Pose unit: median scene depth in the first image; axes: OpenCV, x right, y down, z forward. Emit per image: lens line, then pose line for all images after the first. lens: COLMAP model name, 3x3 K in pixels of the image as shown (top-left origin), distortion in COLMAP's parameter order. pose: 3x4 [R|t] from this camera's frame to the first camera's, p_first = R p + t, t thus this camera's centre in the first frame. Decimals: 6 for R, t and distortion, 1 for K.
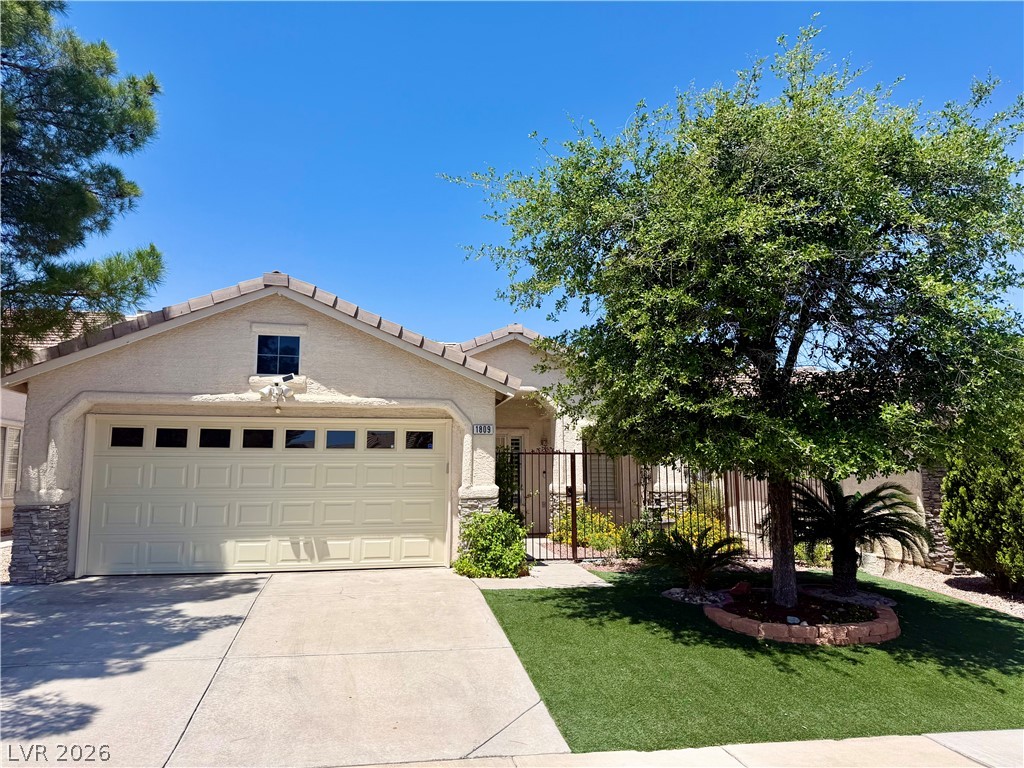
lens RADIAL K [[717.1, 0, 512.0], [0, 717.1, 384.0], [0, 0, 1]] dist [0.075478, -0.098894]
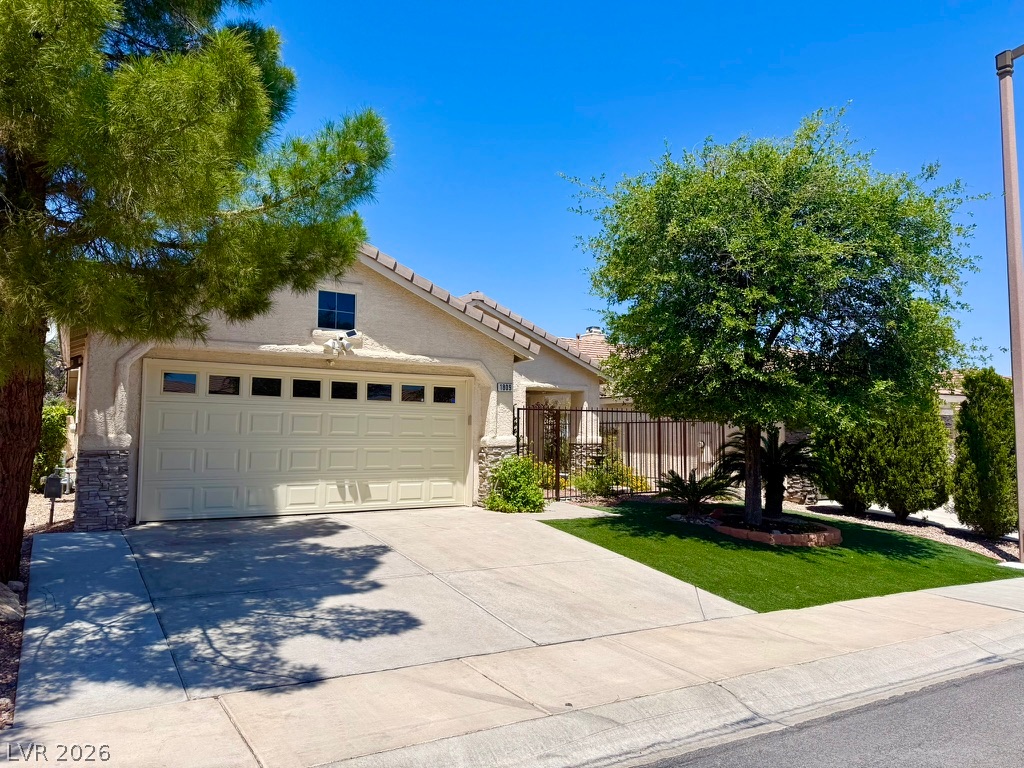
lens RADIAL K [[717.1, 0, 512.0], [0, 717.1, 384.0], [0, 0, 1]] dist [0.075478, -0.098894]
pose [[0.938594, 0.034441, 0.343300, -0.439185], [-0.054698, 0.997275, 0.049498, 0.000684], [-0.340660, -0.065236, 0.937921, -0.083702]]
